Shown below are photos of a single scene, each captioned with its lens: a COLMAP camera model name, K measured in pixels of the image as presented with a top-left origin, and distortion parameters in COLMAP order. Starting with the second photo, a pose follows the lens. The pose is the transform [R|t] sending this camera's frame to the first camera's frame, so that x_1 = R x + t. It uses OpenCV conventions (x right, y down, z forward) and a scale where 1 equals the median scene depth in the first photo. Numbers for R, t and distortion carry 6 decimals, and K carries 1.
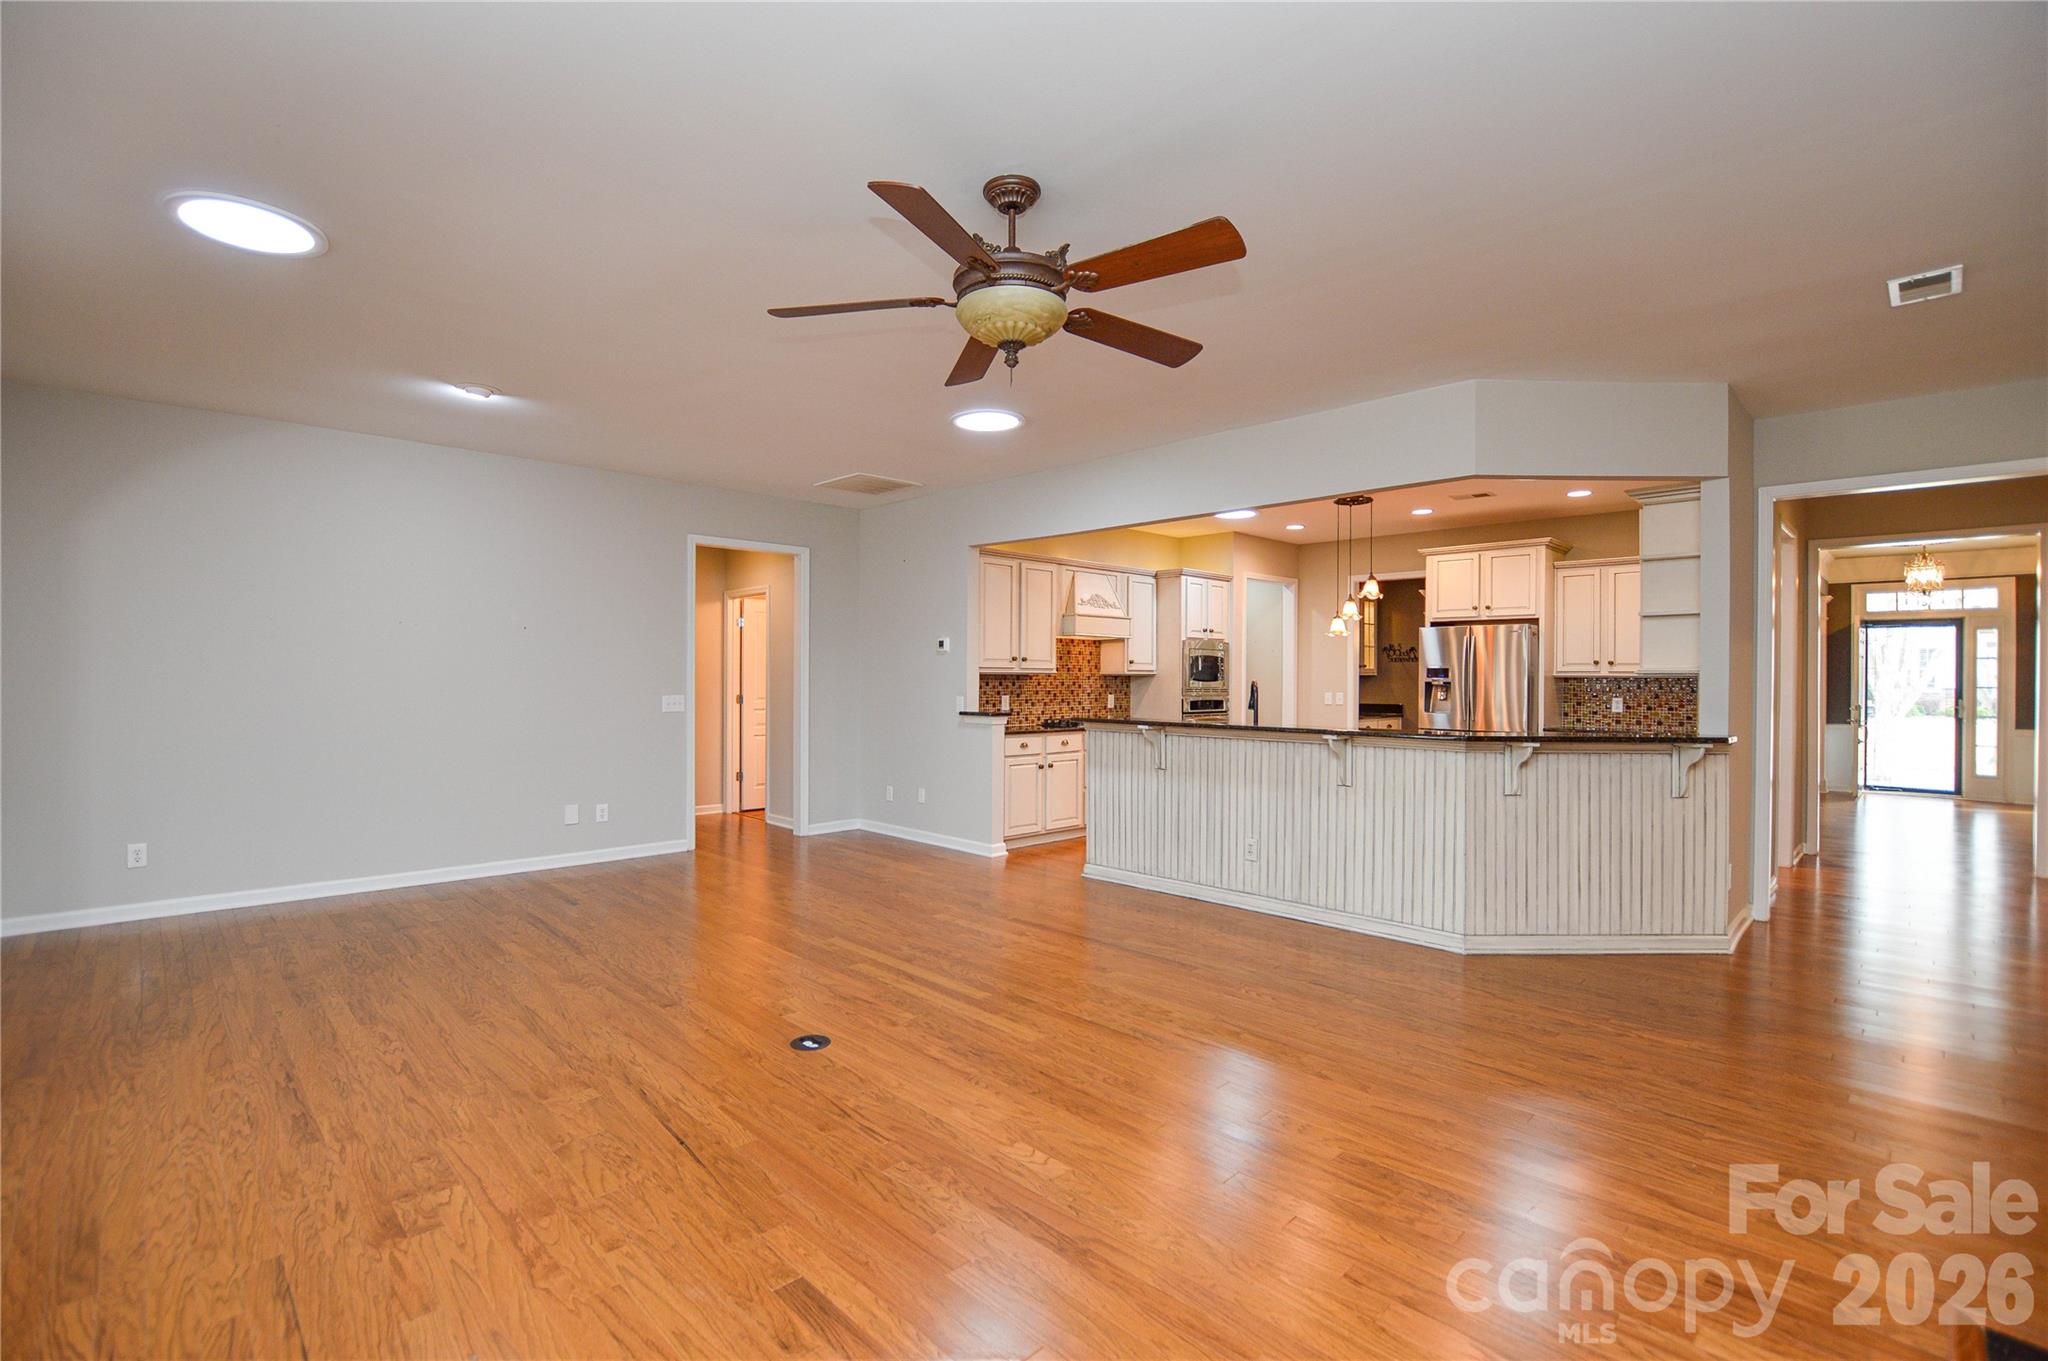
lens RADIAL K [[923.8, 0, 1020.3], [0, 923.8, 679.9], [0, 0, 1]] dist [-0.029381, 0.000405]
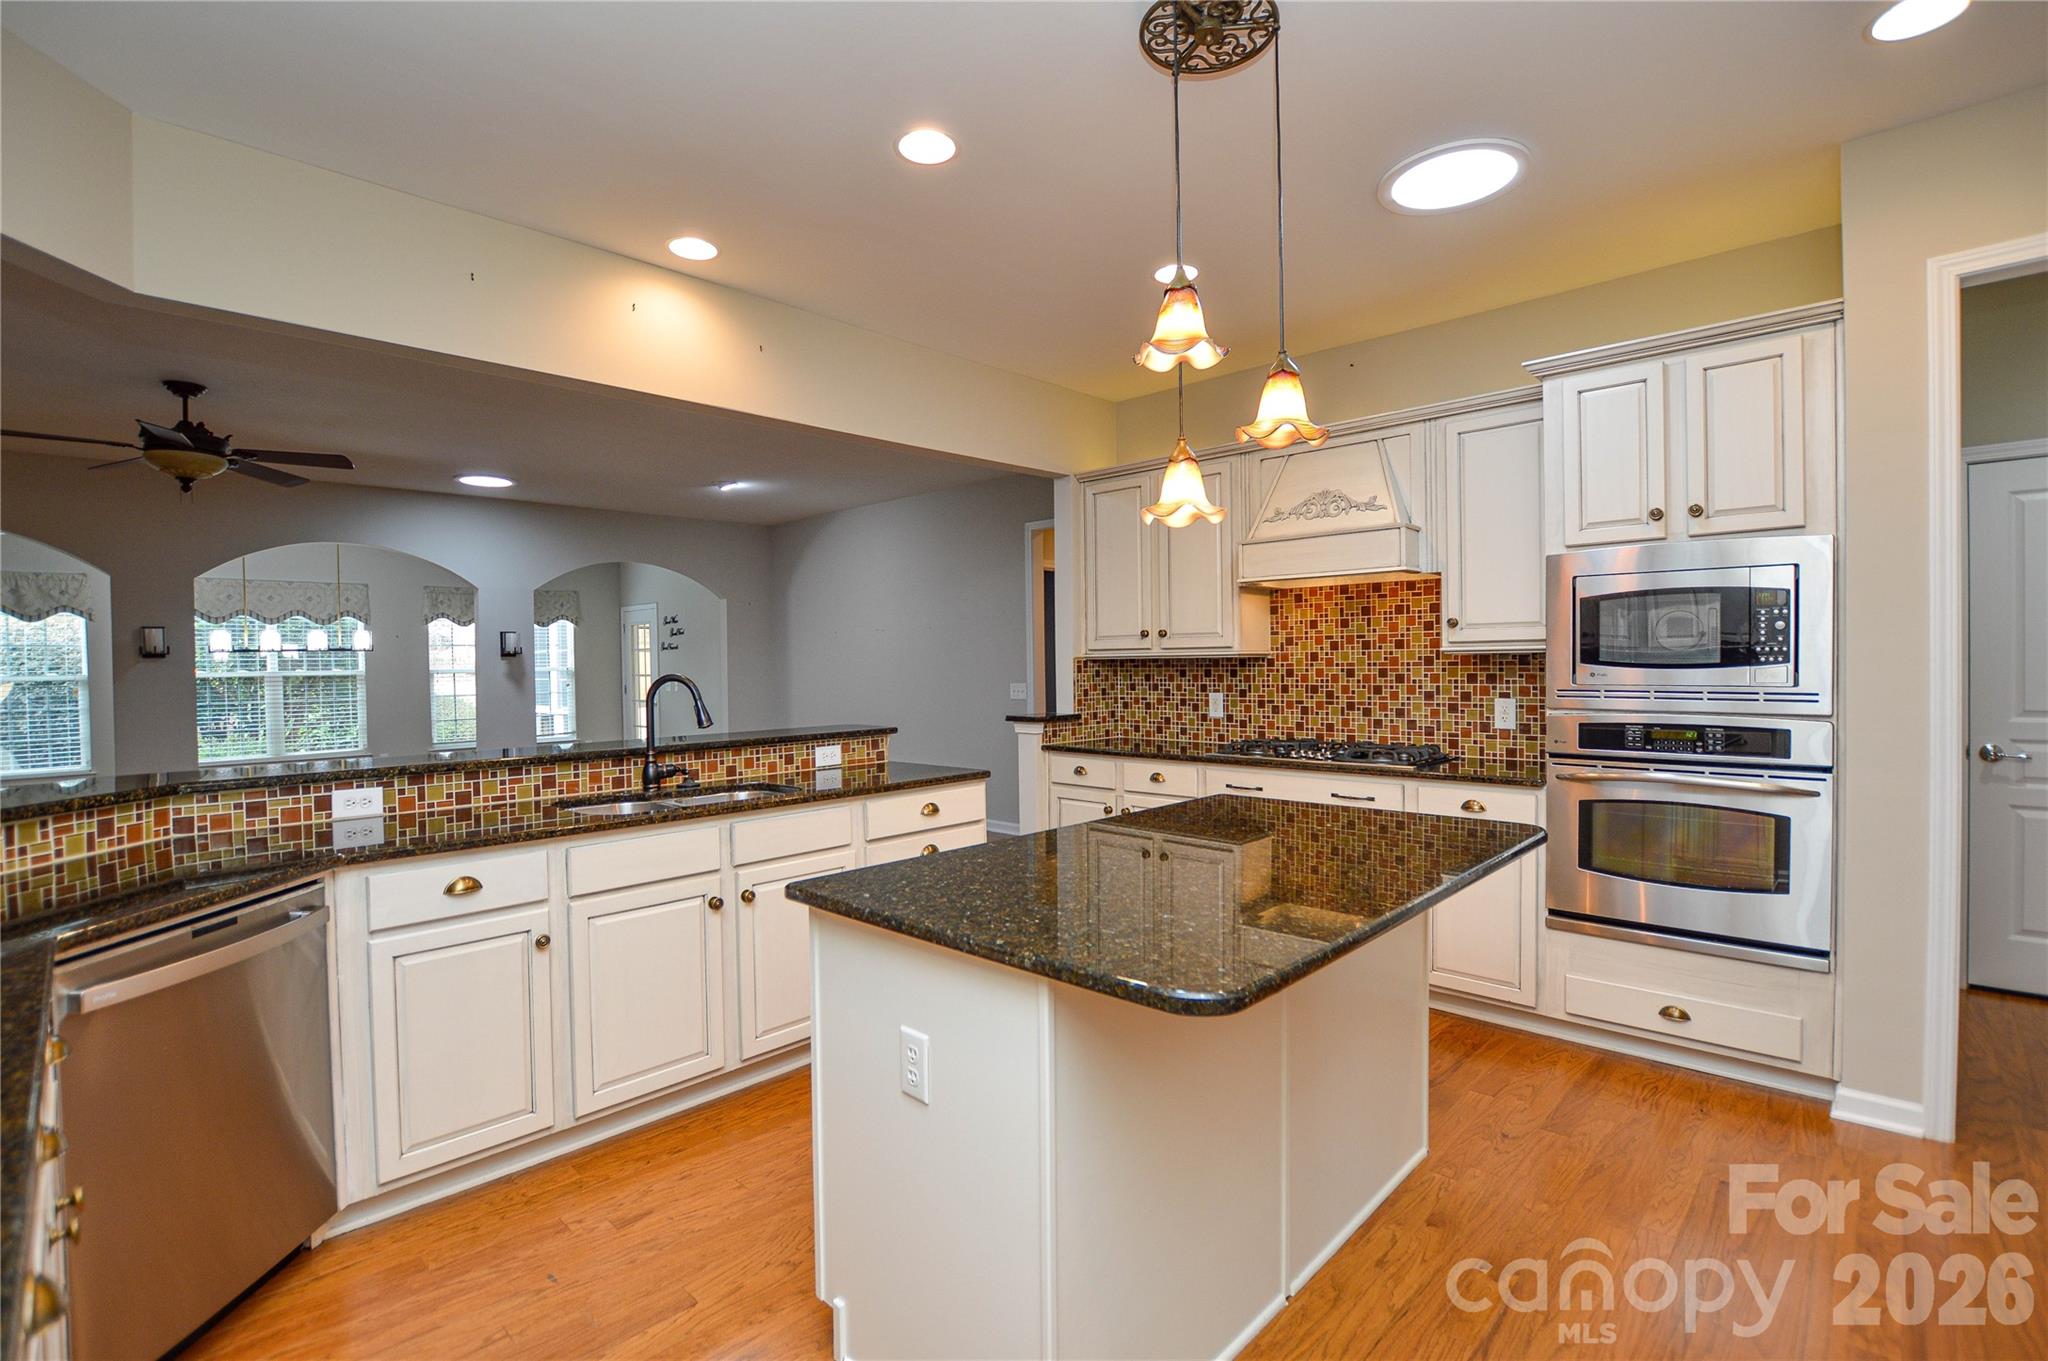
lens RADIAL K [[923.8, 0, 1020.3], [0, 923.8, 679.9], [0, 0, 1]] dist [-0.029381, 0.000405]
pose [[0.036049, 0.014747, -0.999241, 0.958606], [0.012005, 0.999813, 0.015189, -0.003476], [0.999278, -0.012544, 0.035865, 1.399743]]
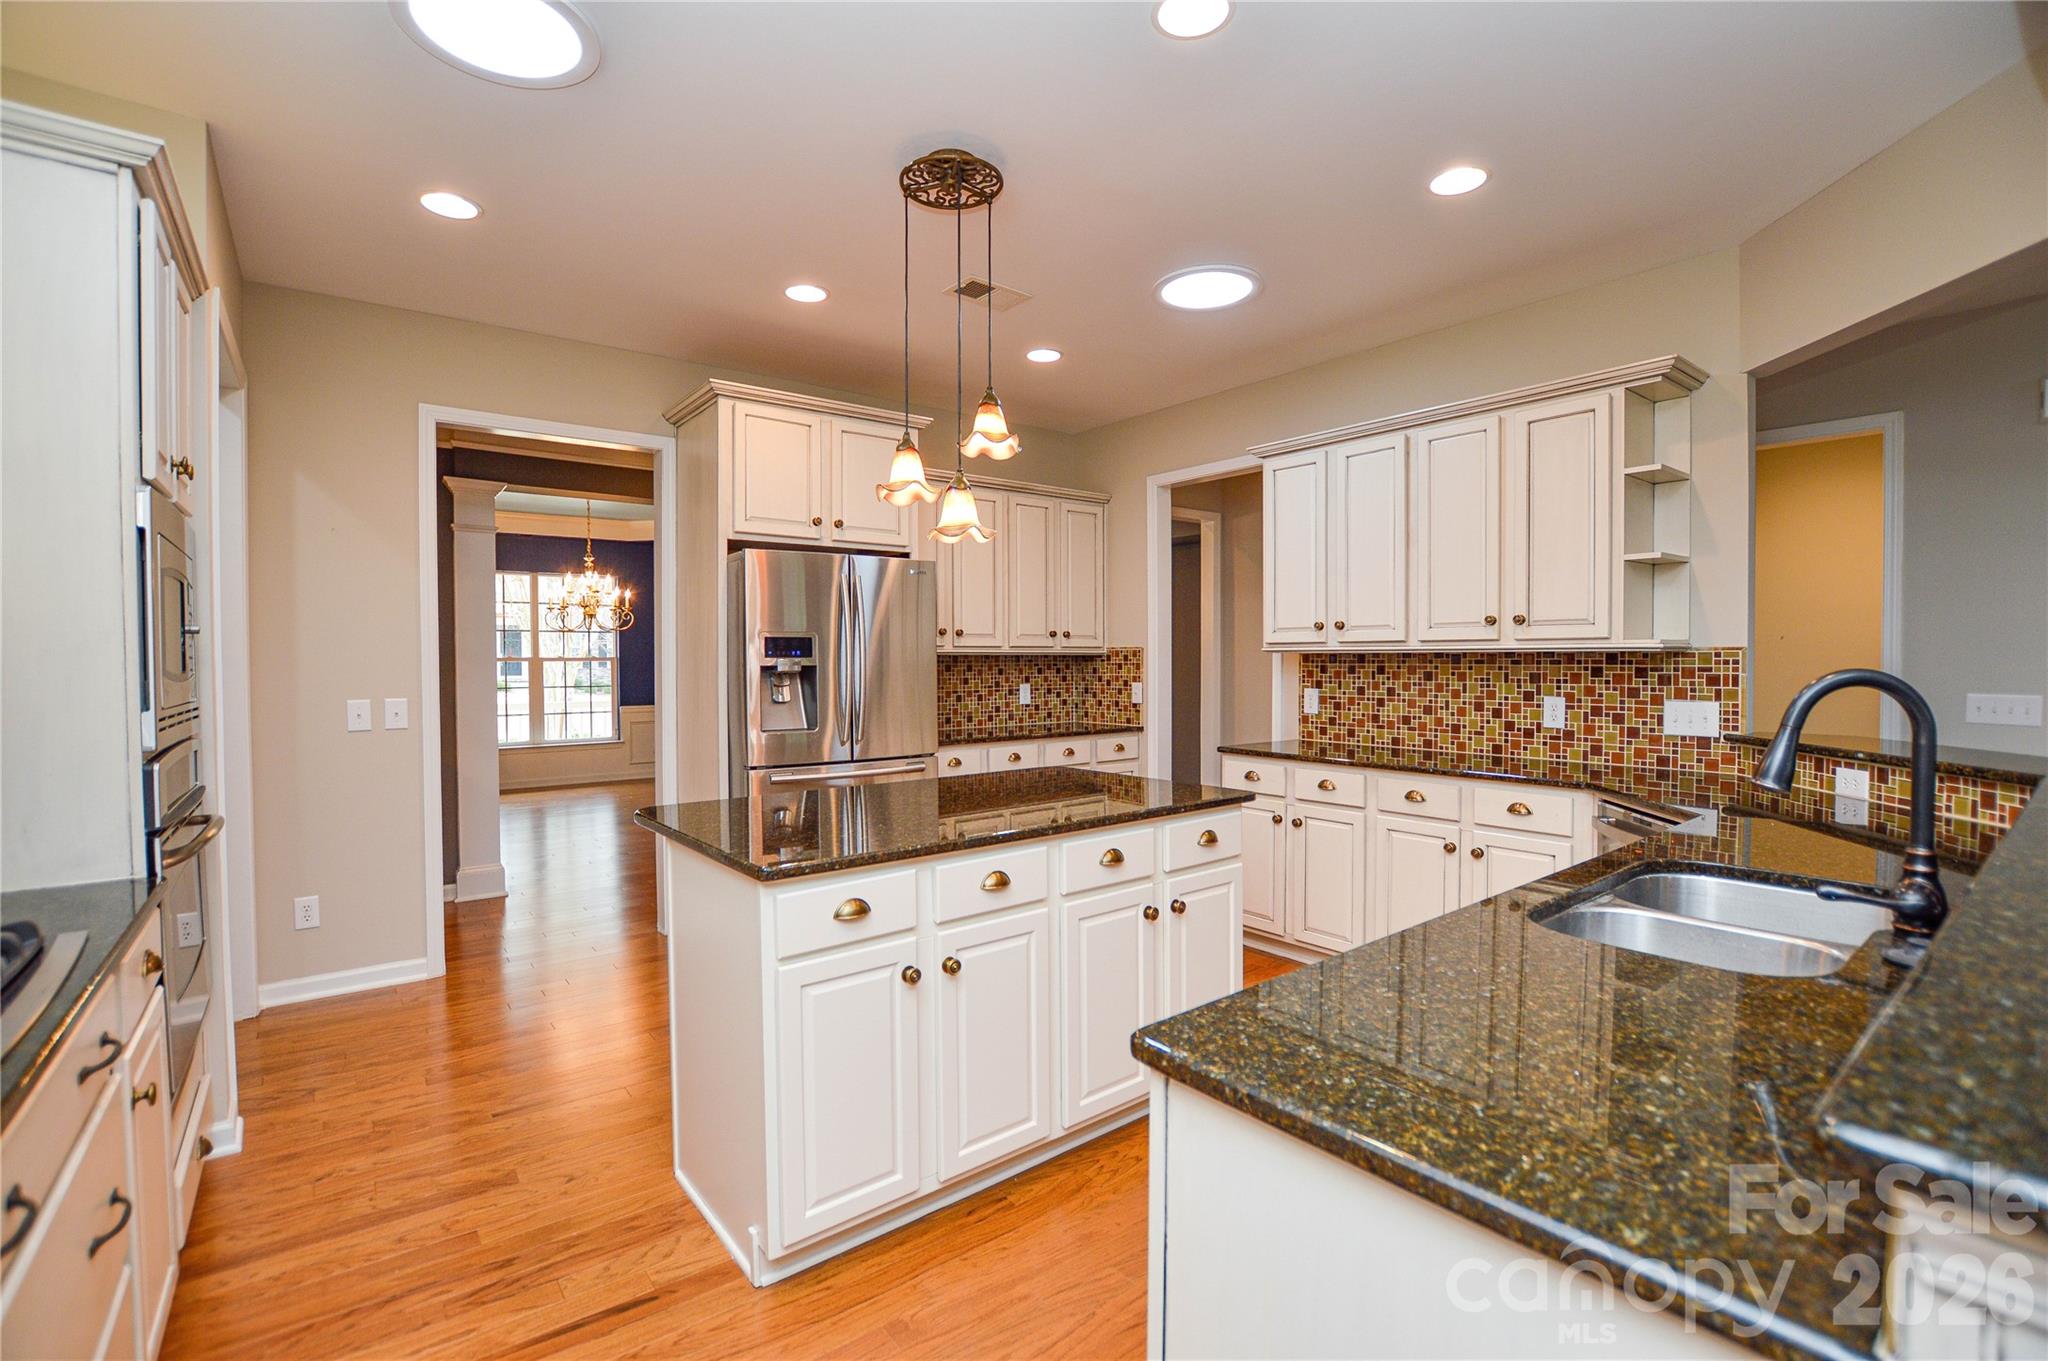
lens RADIAL K [[885.2, 0, 1024.0], [0, 885.2, 680.5], [0, 0, 1]] dist [-0.045394, 0.000137]
pose [[0.098817, -0.031738, 0.994599, 0.025518], [0.005903, 0.999492, 0.031307, -0.006745], [-0.995088, 0.002777, 0.098954, 1.429993]]
